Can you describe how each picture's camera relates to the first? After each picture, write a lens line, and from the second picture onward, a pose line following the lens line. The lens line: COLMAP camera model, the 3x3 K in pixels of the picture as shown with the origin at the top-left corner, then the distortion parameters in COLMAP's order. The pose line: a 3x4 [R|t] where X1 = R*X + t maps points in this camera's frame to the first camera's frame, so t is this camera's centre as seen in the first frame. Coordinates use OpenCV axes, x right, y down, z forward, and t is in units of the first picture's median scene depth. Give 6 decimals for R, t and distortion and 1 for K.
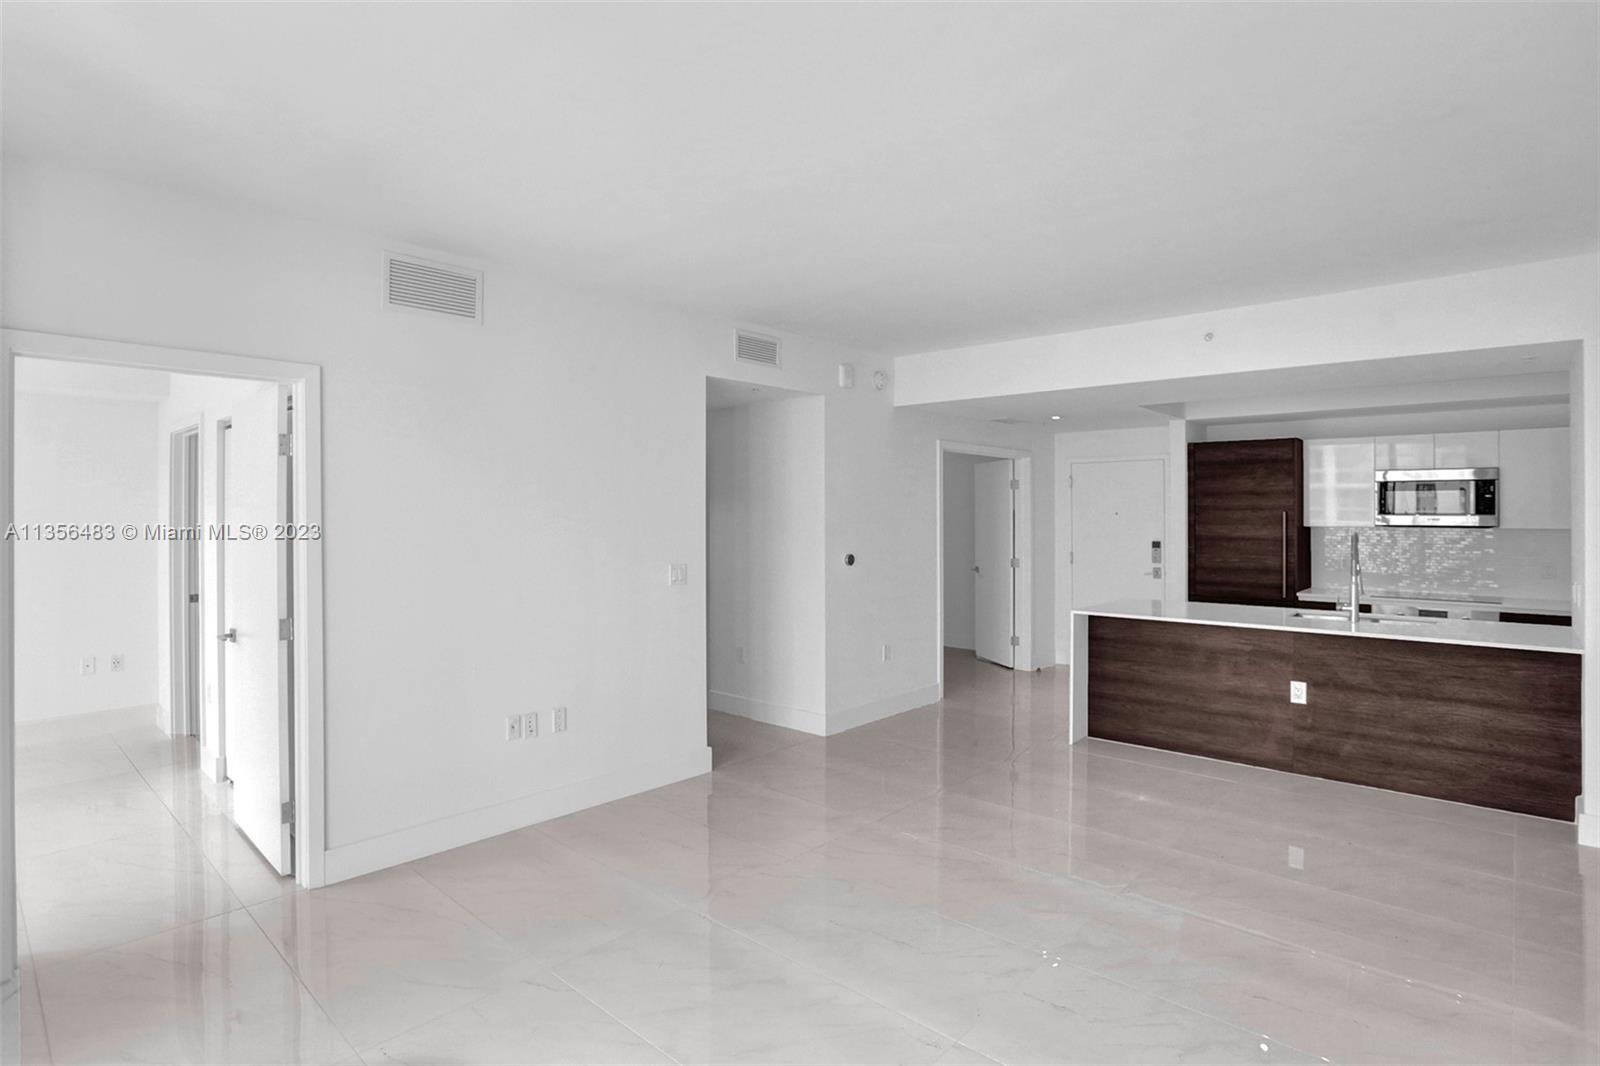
lens RADIAL K [[811.3, 0, 793.6], [0, 811.3, 511.1], [0, 0, 1]] dist [-0.070971, 0.030776]
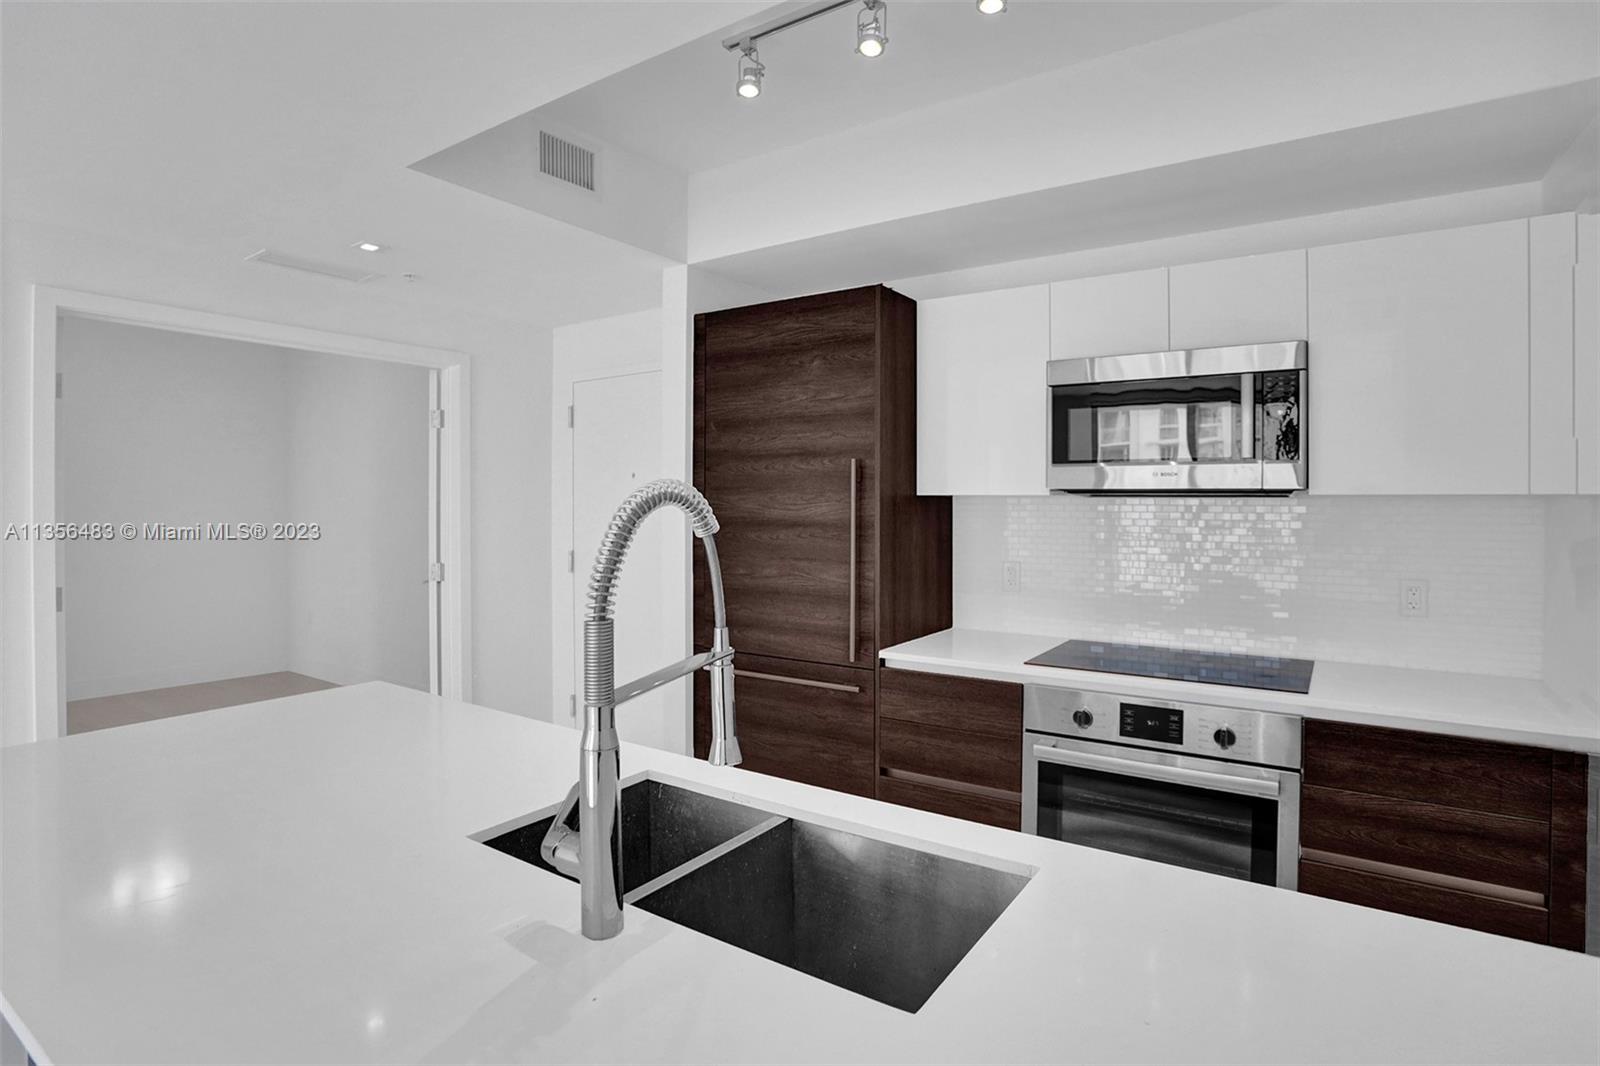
lens RADIAL K [[811.3, 0, 803.3], [0, 811.3, 506.8], [0, 0, 1]] dist [-0.070971, 0.030776]
pose [[0.989097, -0.000454, 0.147263, 0.607466], [-0.001378, 0.999923, 0.012336, 0.024036], [-0.147258, -0.012404, 0.989020, 0.659737]]
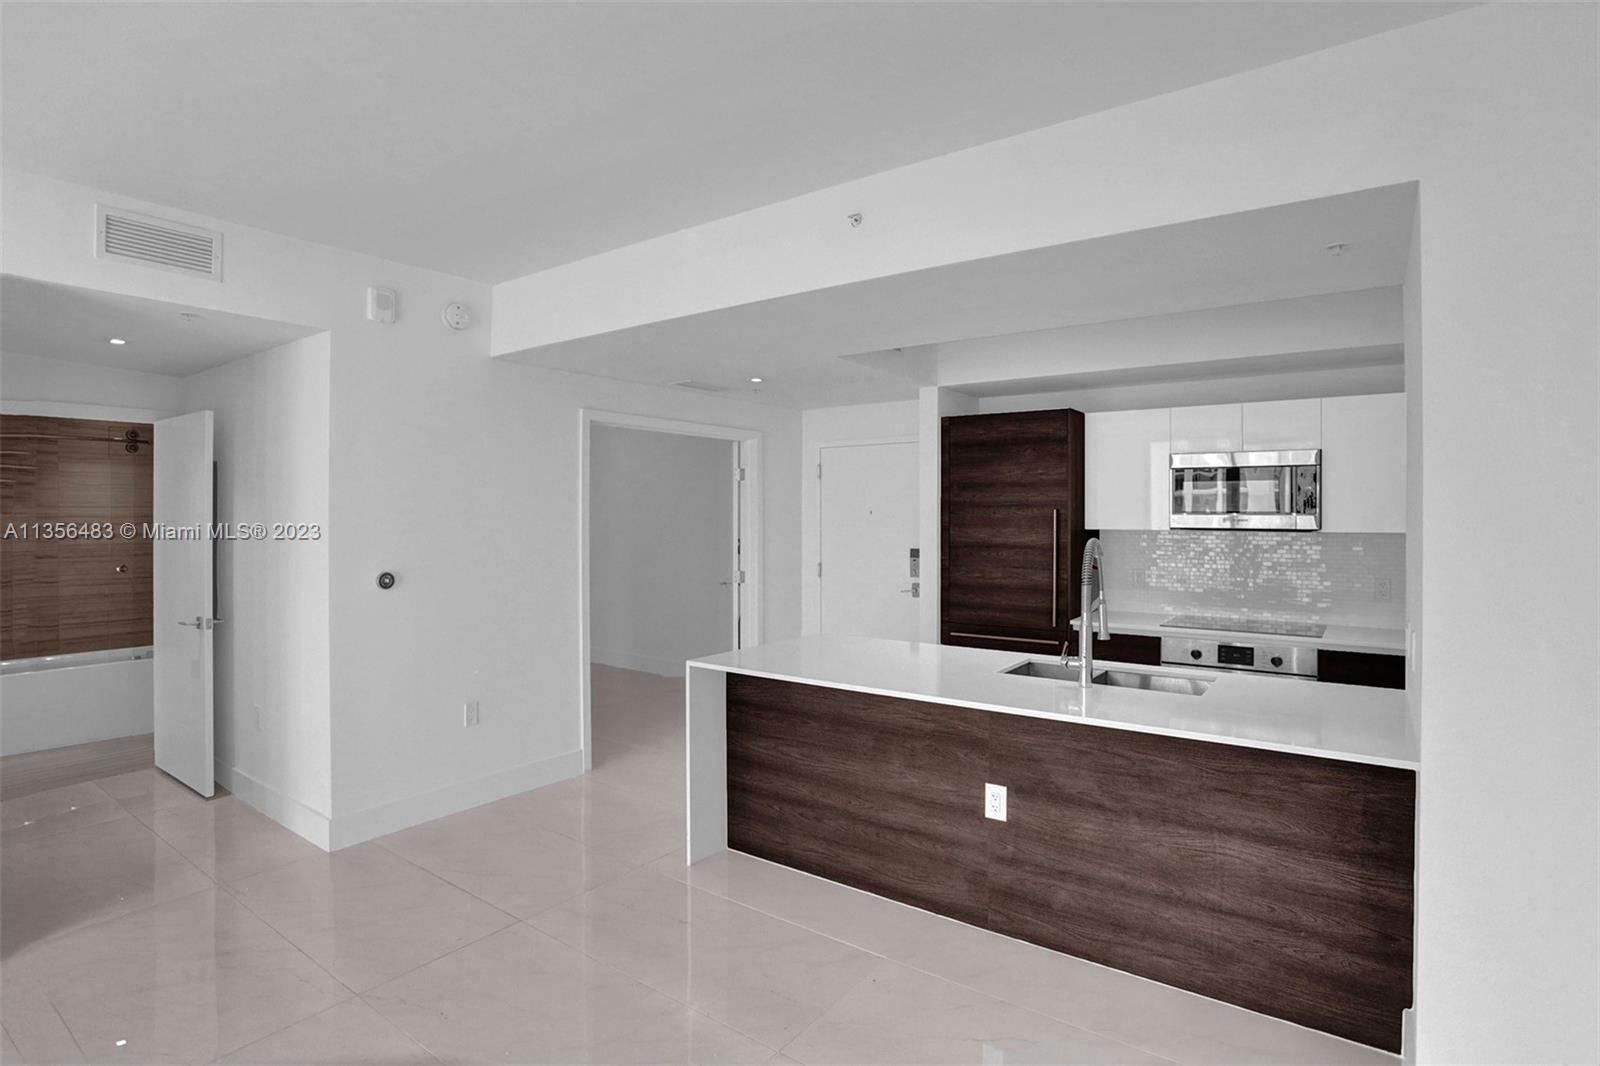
lens RADIAL K [[811.3, 0, 783.8], [0, 811.3, 510.9], [0, 0, 1]] dist [-0.070971, 0.030776]
pose [[0.995175, 0.000883, 0.098114, 0.339841], [-0.001091, 0.999997, 0.002074, 0.000879], [-0.098112, -0.002171, 0.995173, 0.324530]]
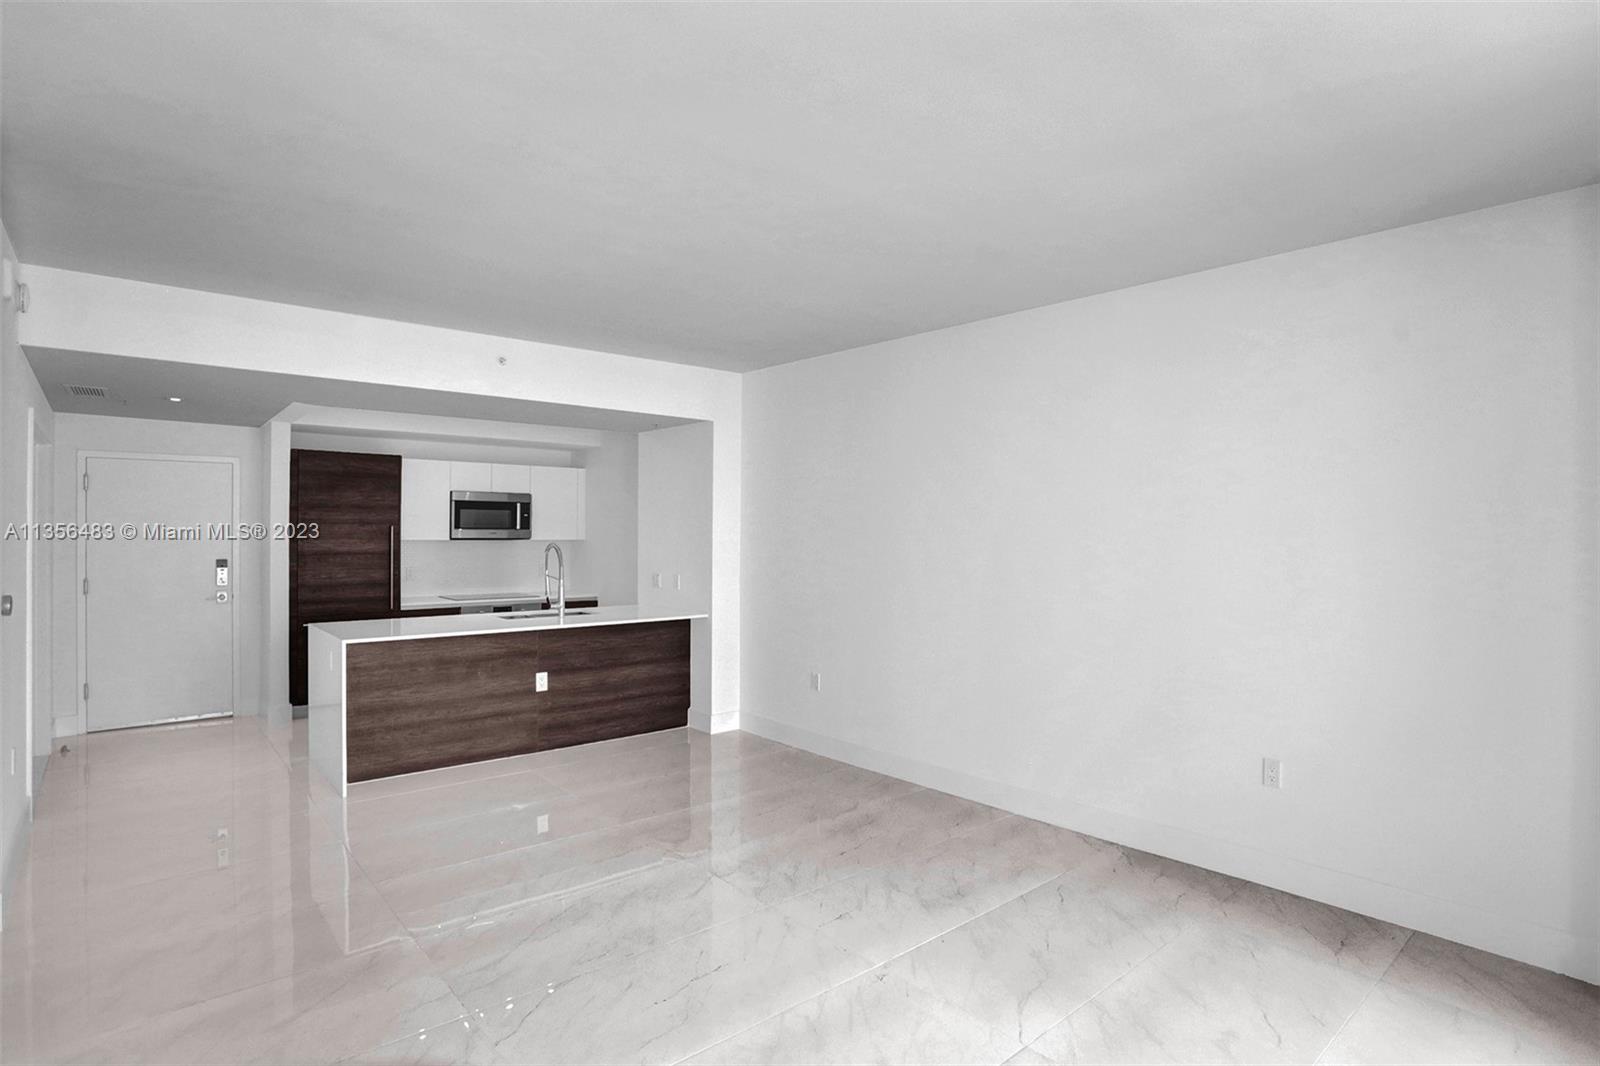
lens RADIAL K [[811.3, 0, 801.3], [0, 811.3, 531.2], [0, 0, 1]] dist [-0.070971, 0.030776]
pose [[0.119531, 0.001504, 0.992829, -0.409628], [-0.011510, 0.999934, -0.000129, 0.001689], [-0.992764, -0.011412, 0.119540, 0.393330]]
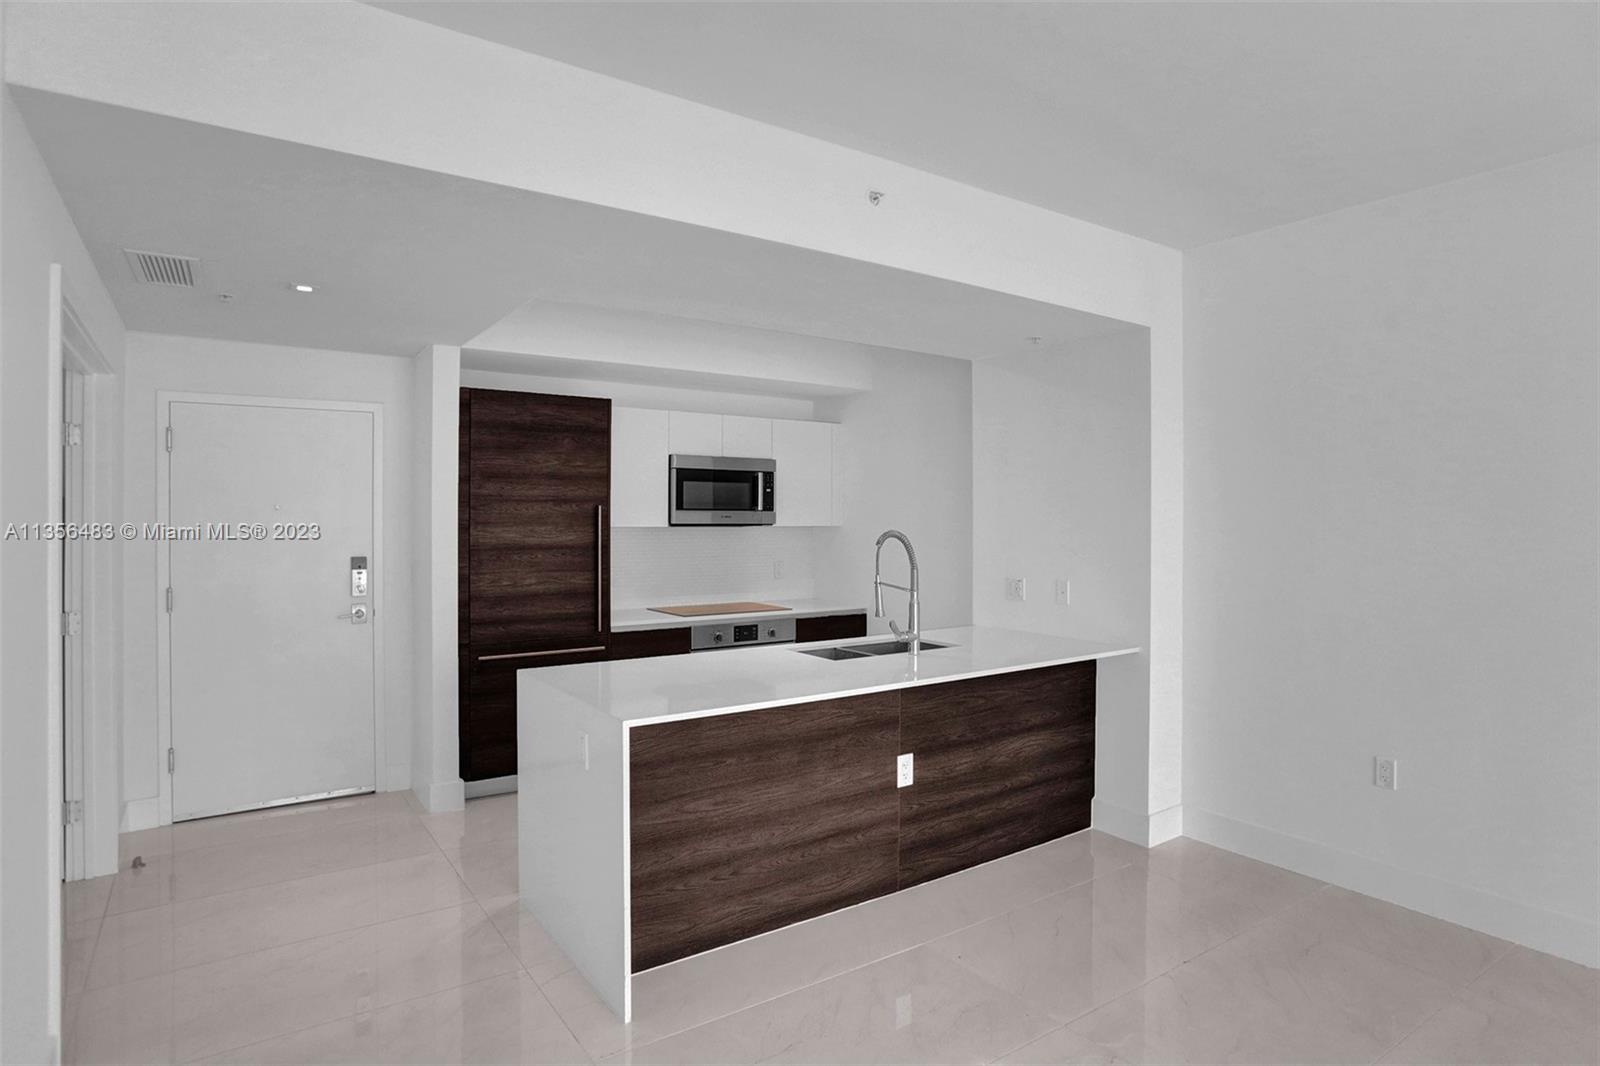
lens RADIAL K [[875.0, 0, 809.3], [0, 875.0, 514.6], [0, 0, 1]] dist [-0.062400, 0.018997]
pose [[0.225464, 0.003457, 0.974245, -0.088265], [-0.007134, 0.999973, -0.001898, 0.009949], [-0.974225, -0.006522, 0.225483, 0.751219]]
